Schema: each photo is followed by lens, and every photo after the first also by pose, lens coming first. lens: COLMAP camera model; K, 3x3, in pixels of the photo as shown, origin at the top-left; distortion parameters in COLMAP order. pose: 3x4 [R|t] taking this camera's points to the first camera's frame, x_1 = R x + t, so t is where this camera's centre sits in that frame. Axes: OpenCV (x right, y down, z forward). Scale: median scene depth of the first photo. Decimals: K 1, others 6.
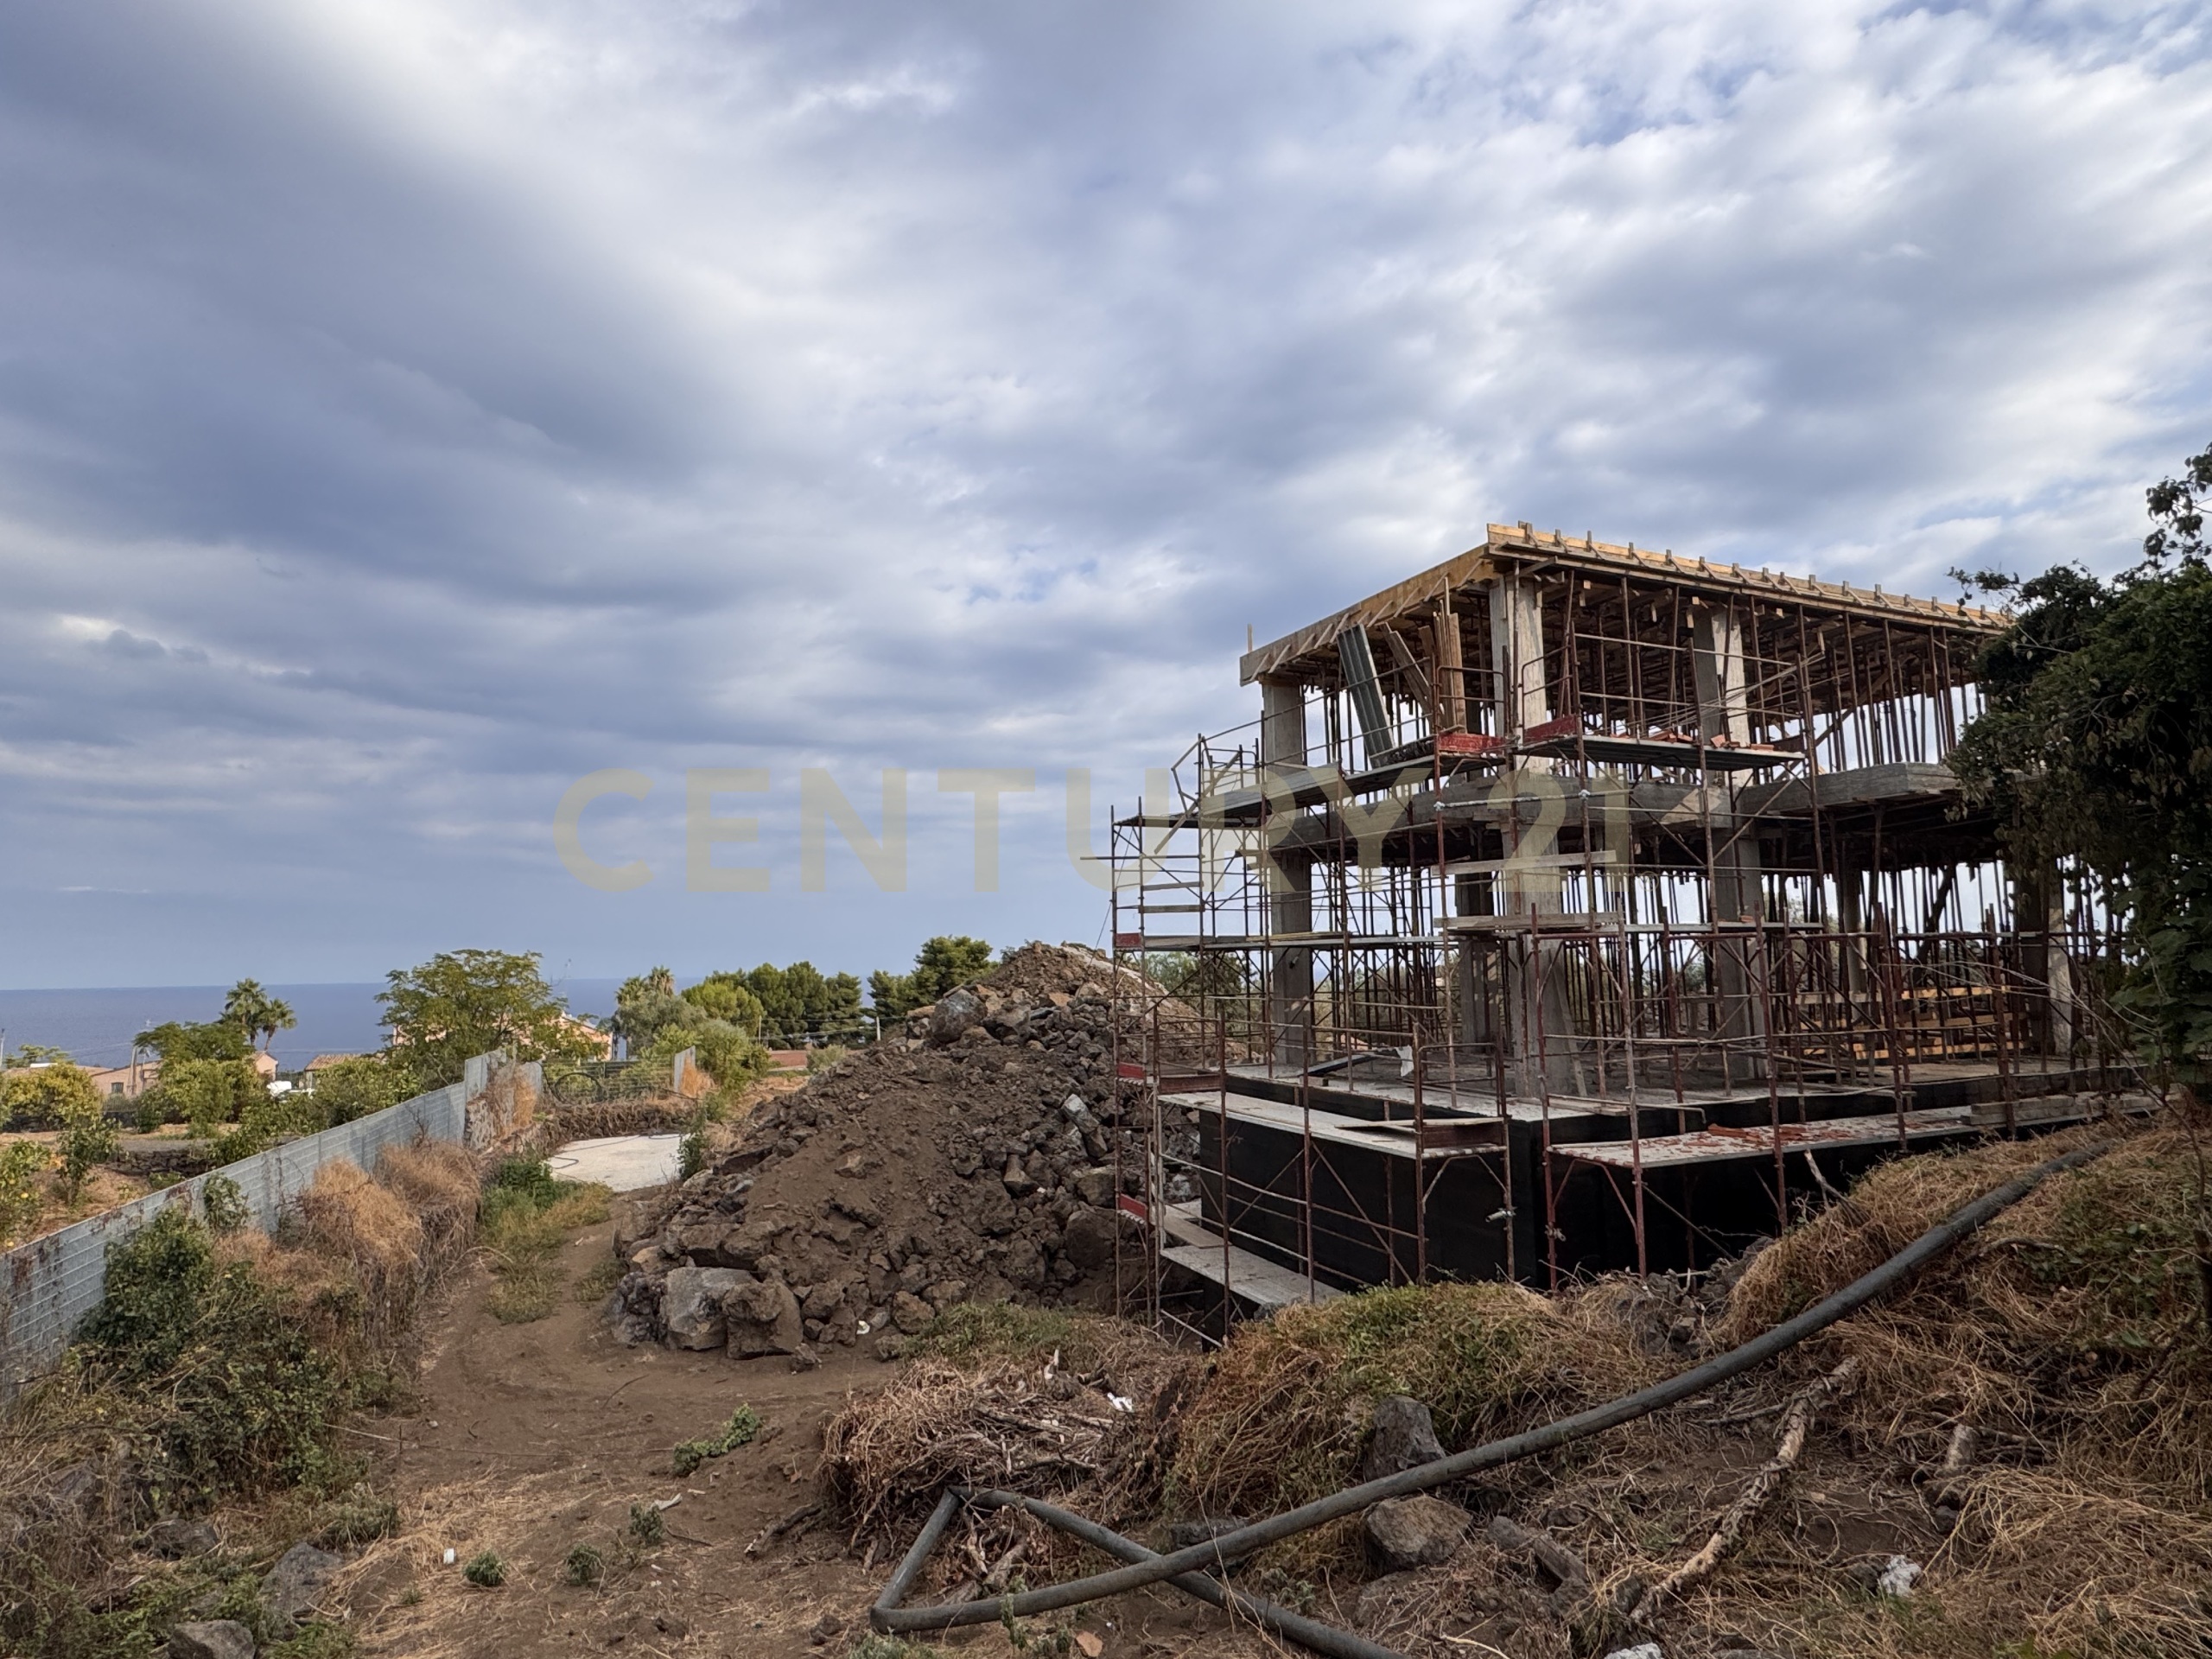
lens RADIAL K [[1188.4, 0, 1106.0], [0, 1188.4, 829.5], [0, 0, 1]] dist [-0.000779, -0.000428]
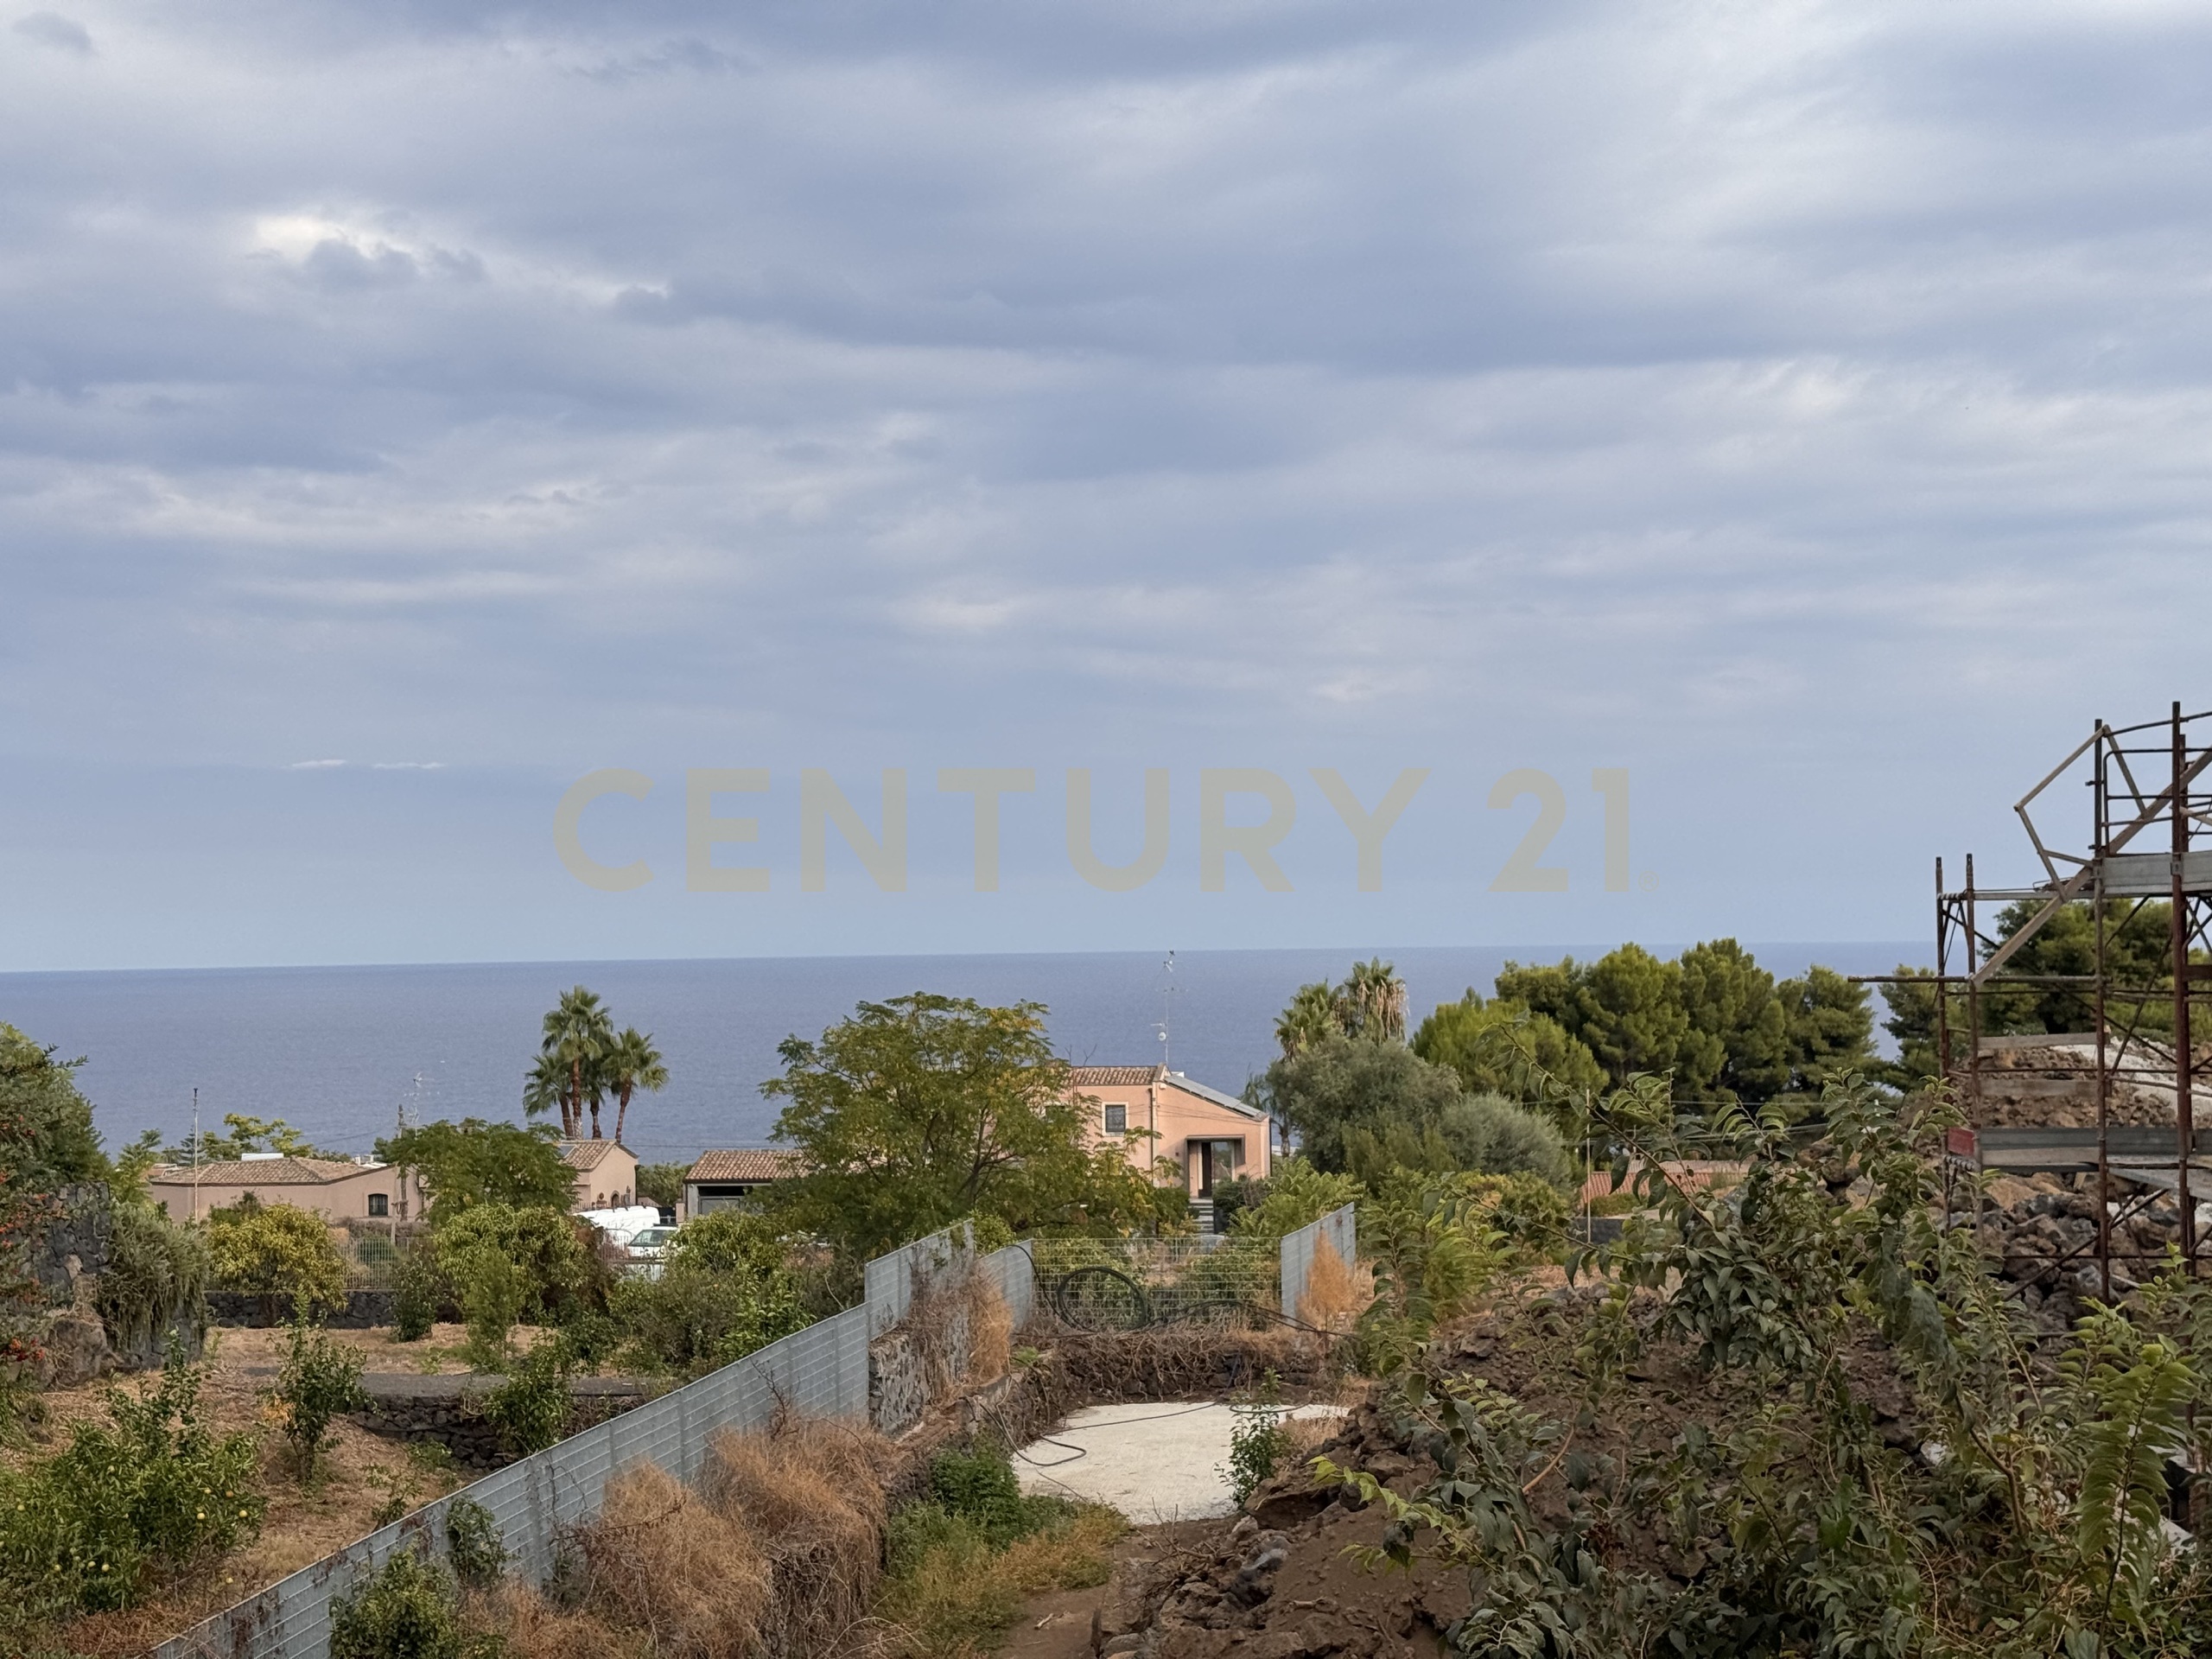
lens RADIAL K [[3110.2, 0, 1090.8], [0, 3110.2, 841.6], [0, 0, 1]] dist [0.188111, -0.355502]
pose [[0.893595, -0.012128, -0.448711, 0.177461], [0.052913, 0.995511, 0.078468, -0.094748], [0.445745, -0.093861, 0.890225, -0.187930]]
